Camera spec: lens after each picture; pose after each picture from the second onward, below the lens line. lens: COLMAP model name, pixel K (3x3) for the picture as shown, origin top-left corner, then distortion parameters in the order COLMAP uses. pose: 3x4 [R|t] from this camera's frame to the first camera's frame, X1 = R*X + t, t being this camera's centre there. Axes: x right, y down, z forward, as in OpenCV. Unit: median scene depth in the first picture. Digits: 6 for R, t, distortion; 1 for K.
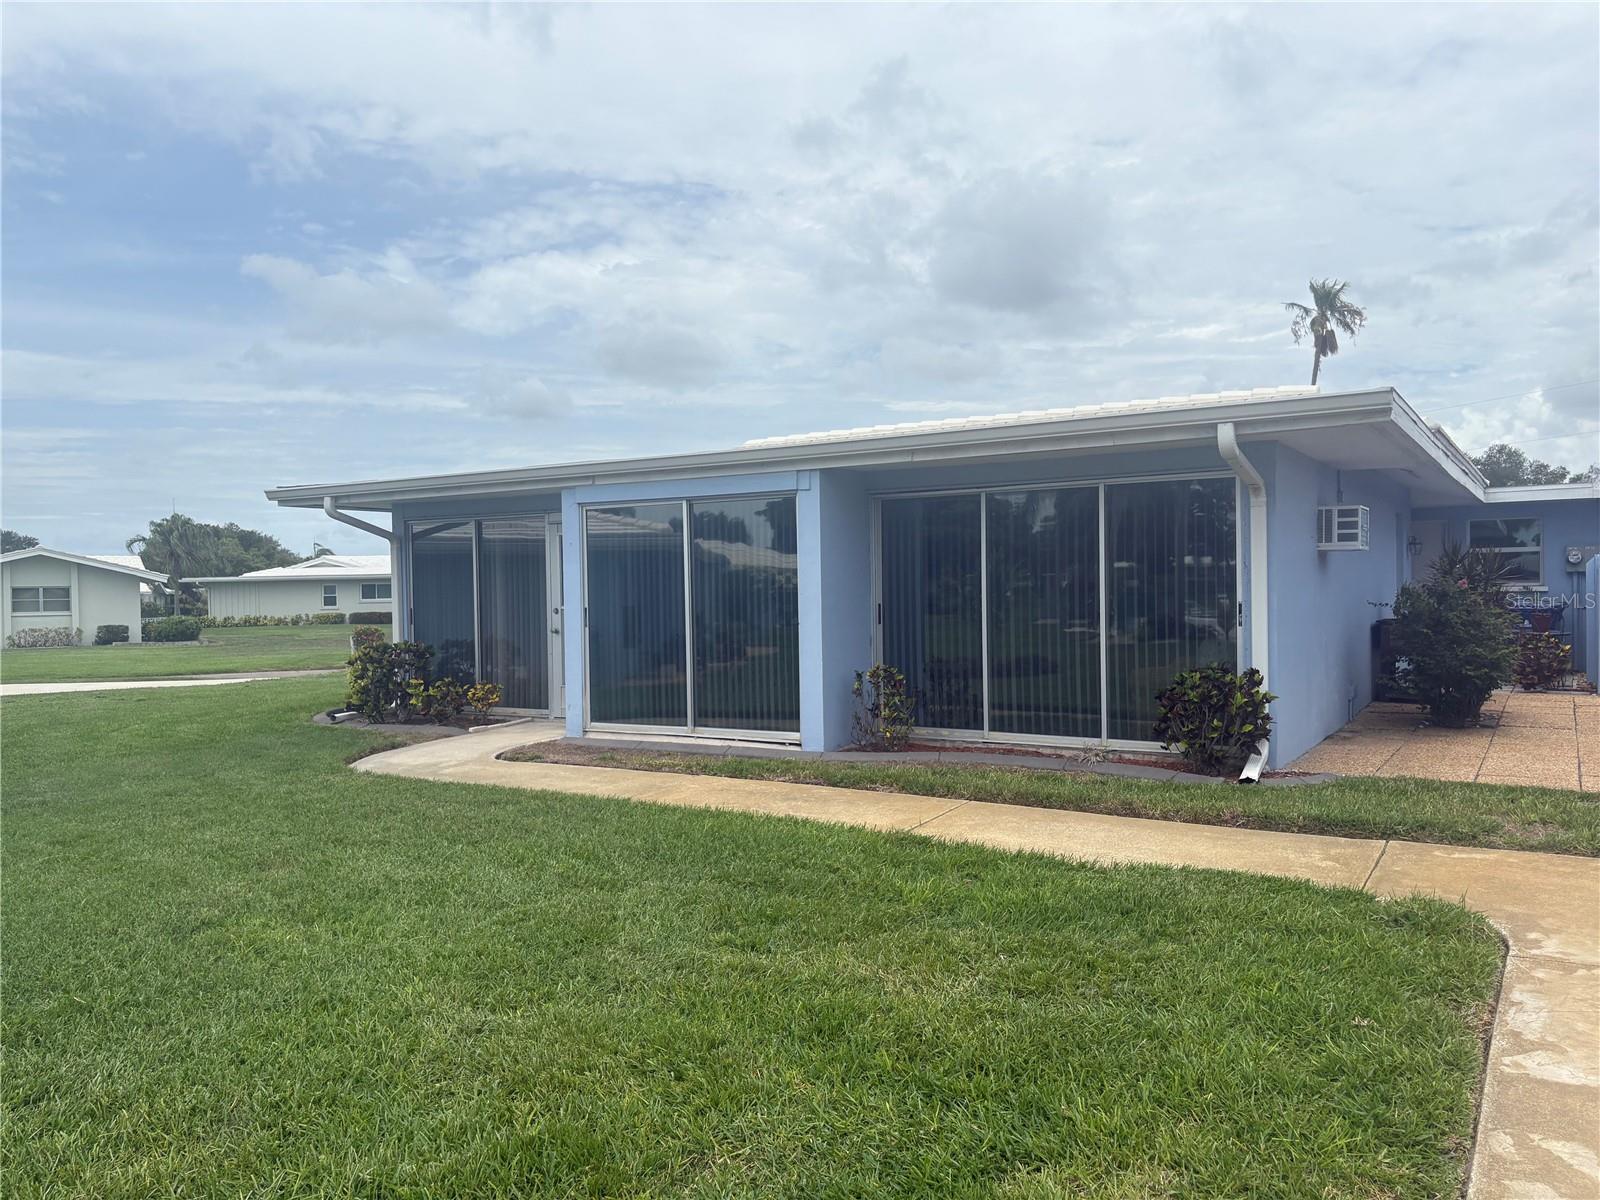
lens RADIAL K [[1263.6, 0, 800.0], [0, 1263.6, 600.0], [0, 0, 1]] dist [0.001611, -0.000559]
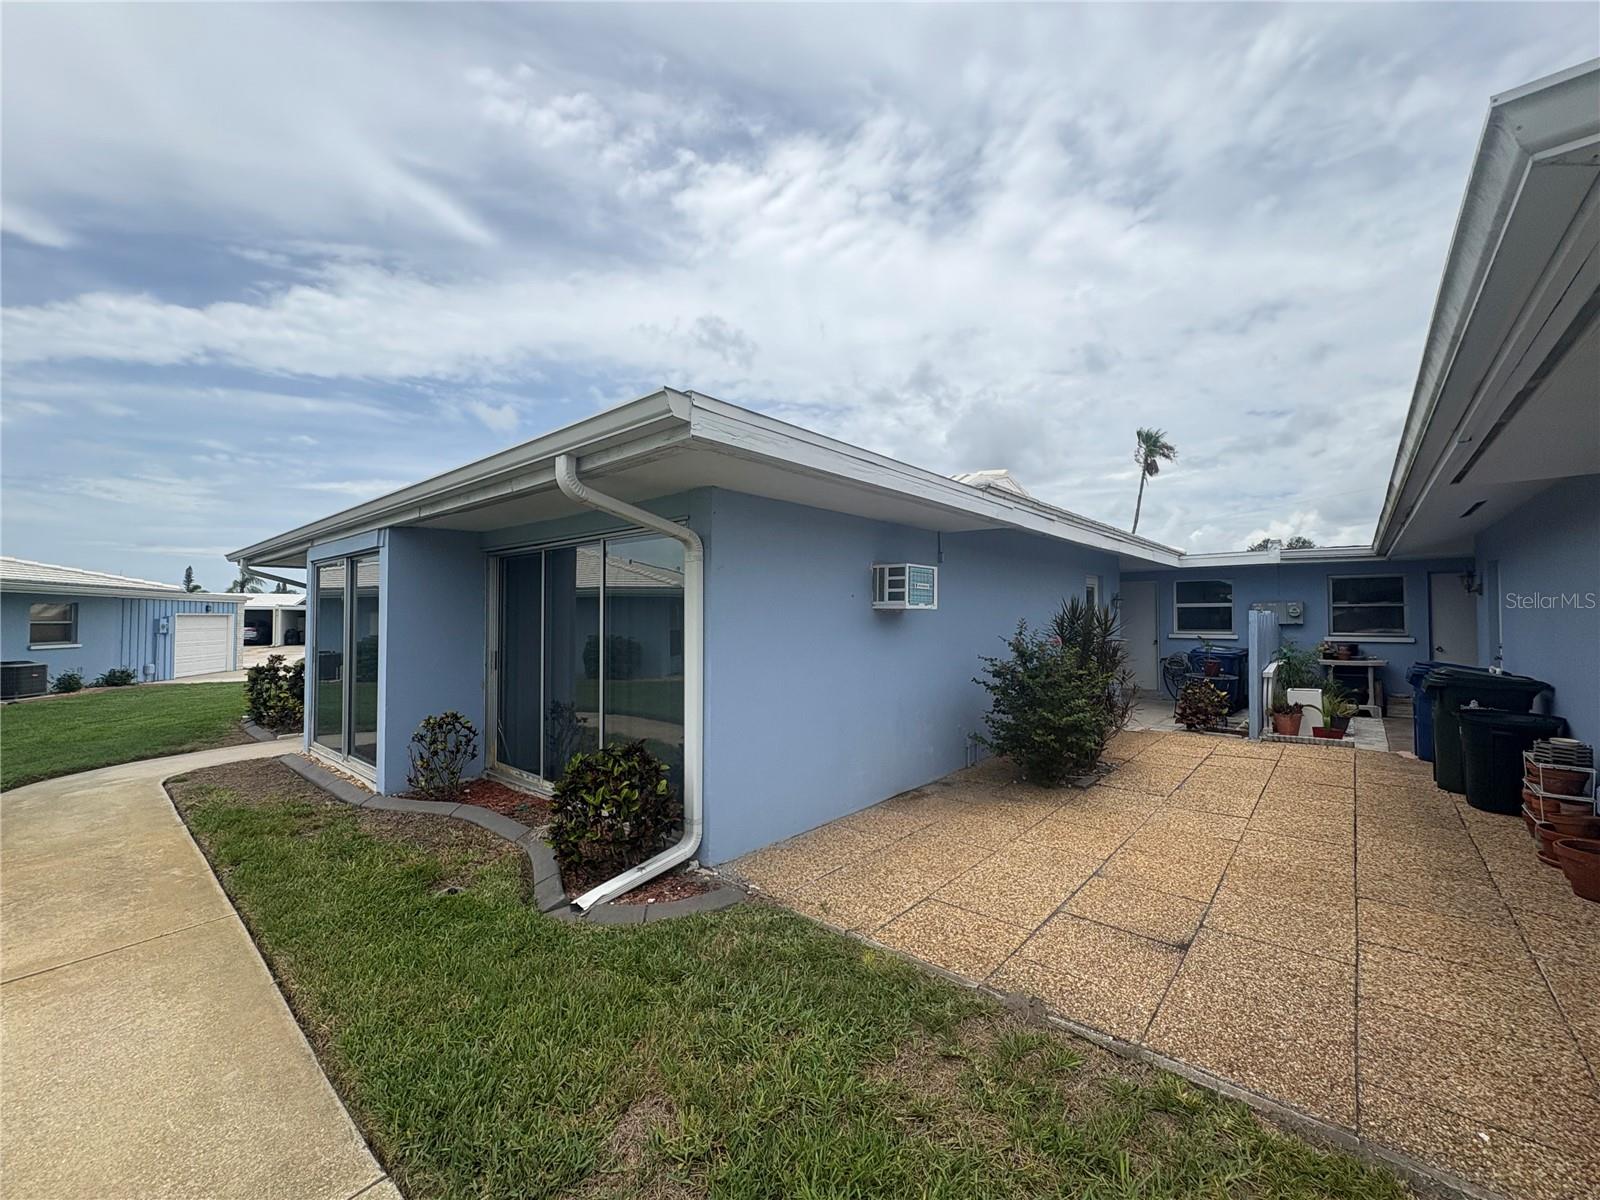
lens RADIAL K [[637.8, 0, 800.0], [0, 637.8, 600.0], [0, 0, 1]] dist [0.000204, -0.000049]
pose [[0.985729, 0.011822, -0.167924, 0.114329], [-0.016336, 0.999541, -0.025522, -0.008570], [0.167545, 0.027901, 0.985469, 0.130896]]
